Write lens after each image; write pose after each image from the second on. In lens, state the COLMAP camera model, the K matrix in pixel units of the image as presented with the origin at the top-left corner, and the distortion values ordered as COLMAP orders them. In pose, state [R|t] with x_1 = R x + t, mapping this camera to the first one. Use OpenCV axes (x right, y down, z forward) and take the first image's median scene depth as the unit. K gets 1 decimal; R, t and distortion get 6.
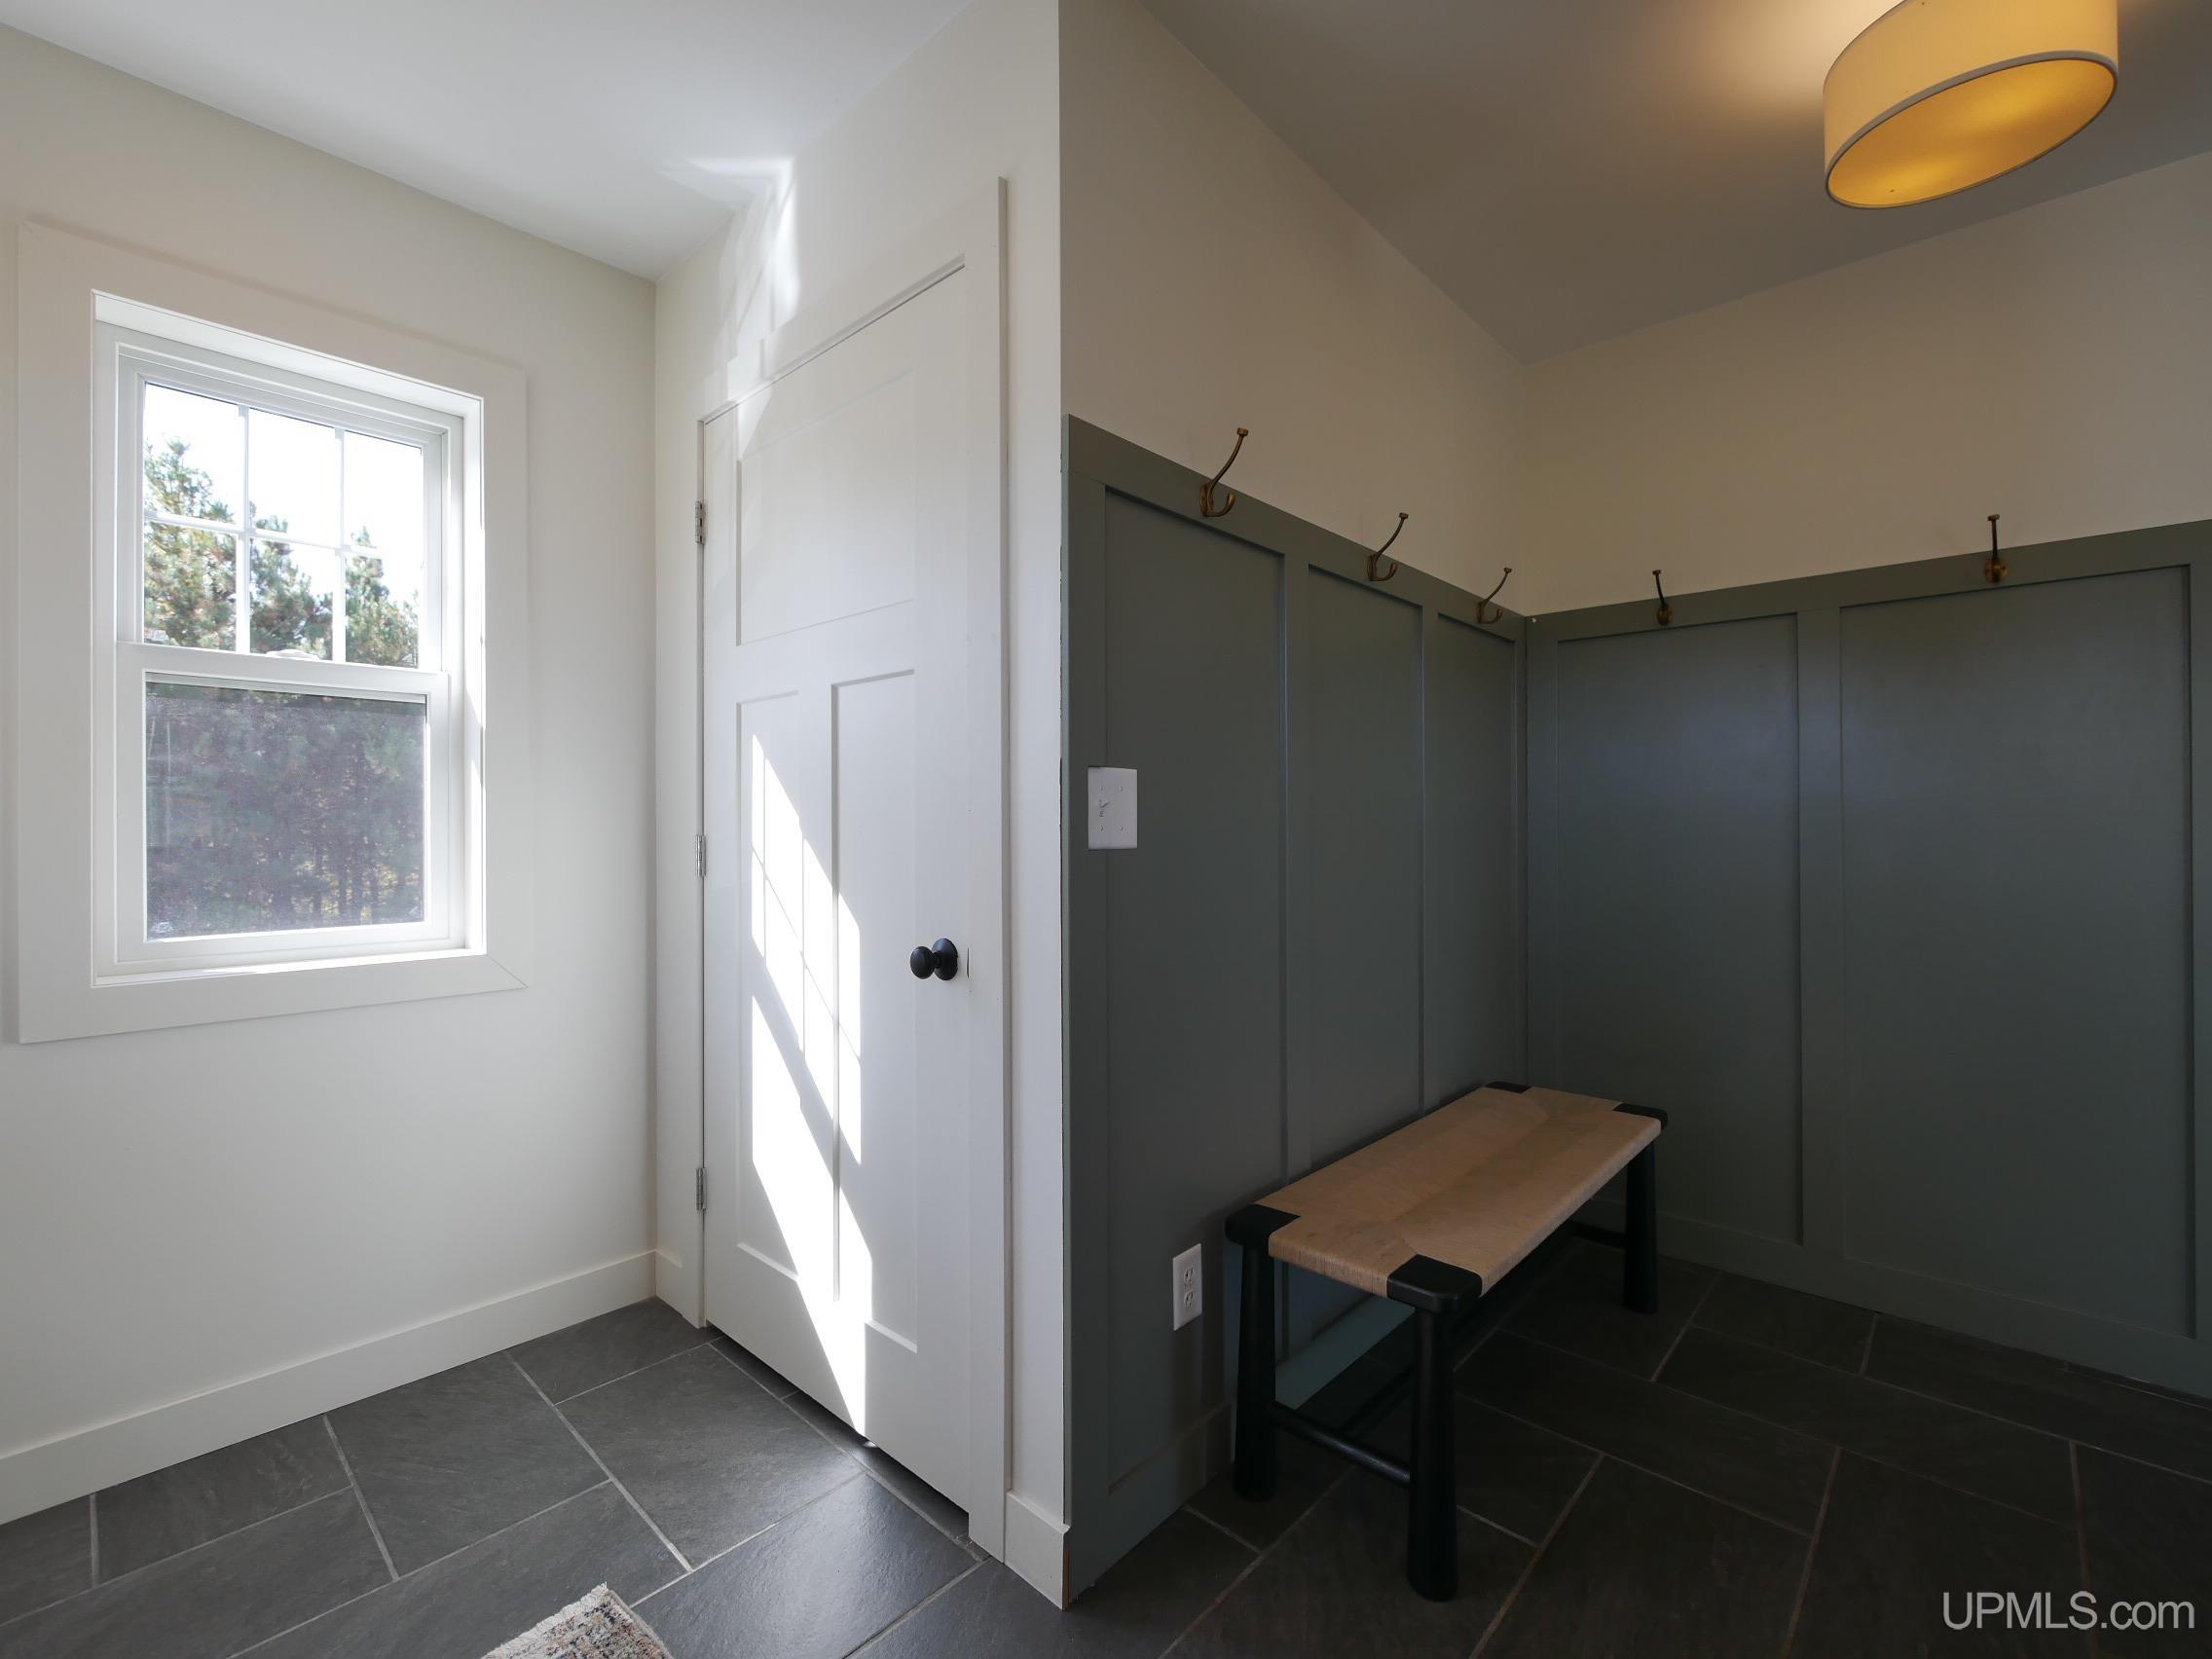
lens RADIAL K [[963.9, 0, 1103.2], [0, 963.9, 825.8], [0, 0, 1]] dist [-0.003761, -0.000082]
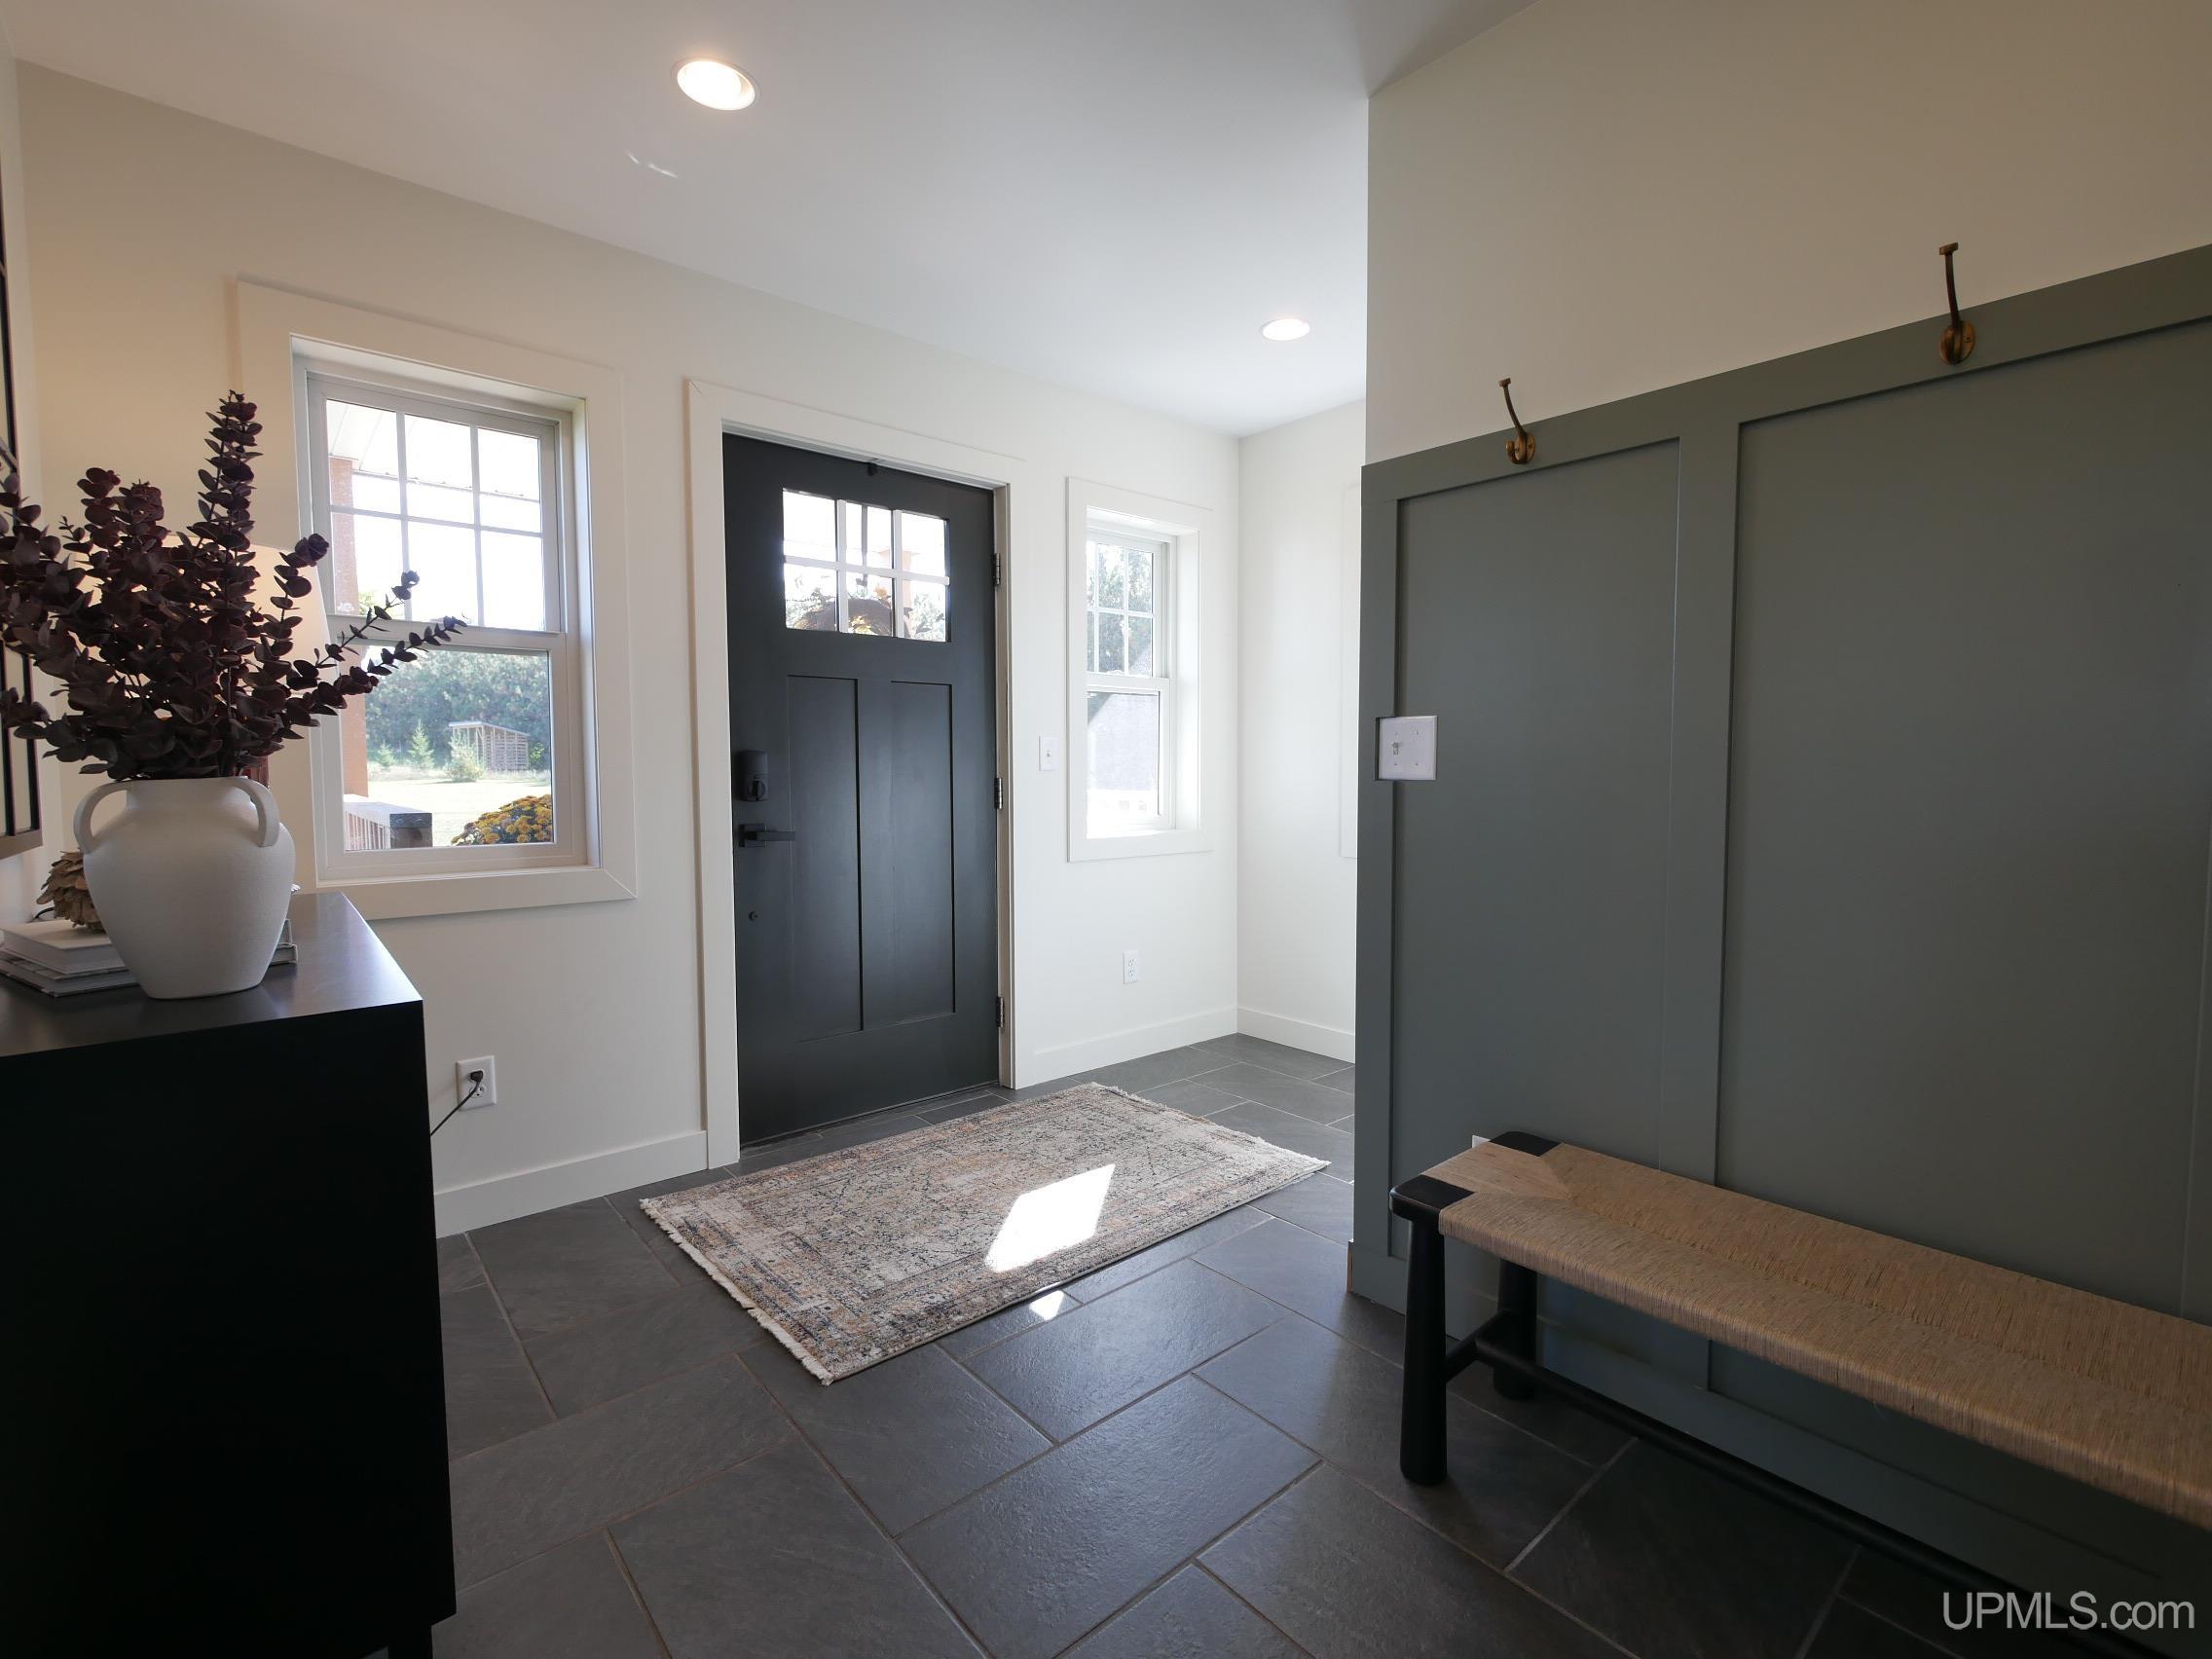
lens RADIAL K [[1029.1, 0, 1098.7], [0, 1029.1, 820.9], [0, 0, 1]] dist [-0.001814, -0.000557]
pose [[-0.118522, 0.058420, -0.991231, 1.322828], [0.007523, 0.998292, 0.057936, -0.002576], [0.992923, -0.000590, -0.118759, 0.697980]]
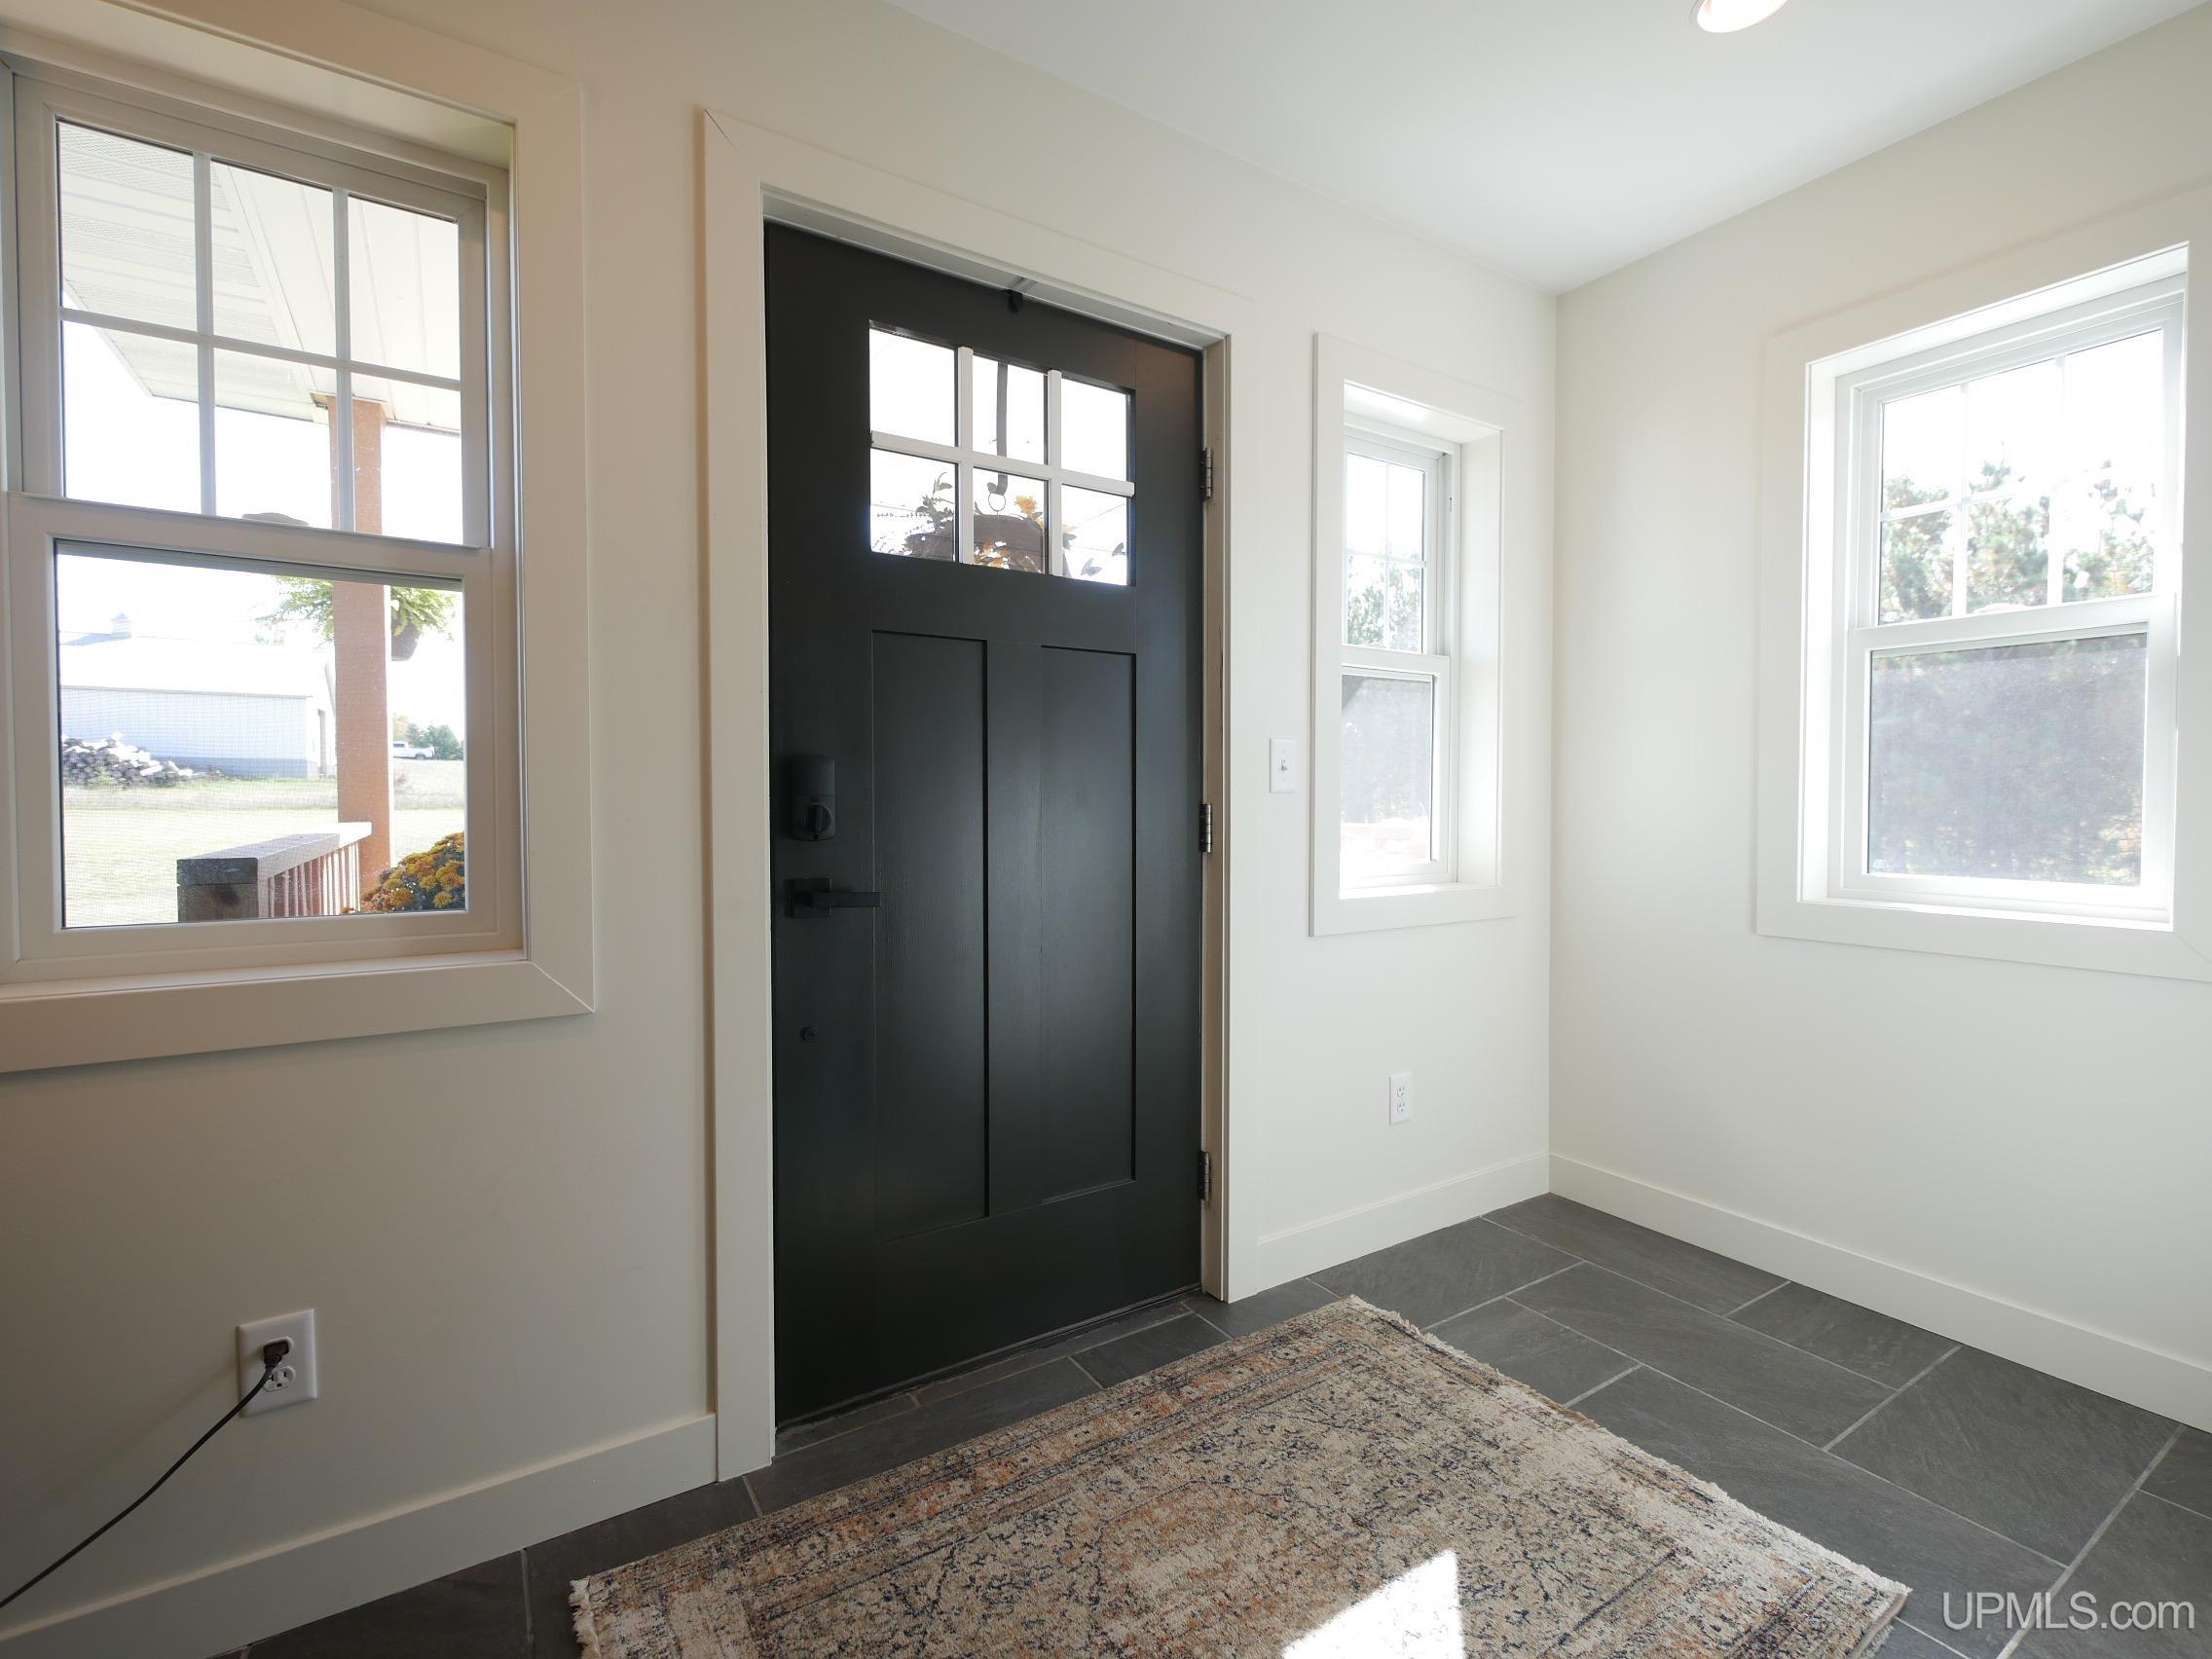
lens RADIAL K [[1029.1, 0, 1098.7], [0, 1029.1, 820.9], [0, 0, 1]] dist [-0.001814, -0.000557]
pose [[-0.255314, 0.029843, -0.966398, 0.562364], [0.004451, 0.999549, 0.029691, 0.012336], [0.966848, 0.003279, -0.255331, 0.445731]]
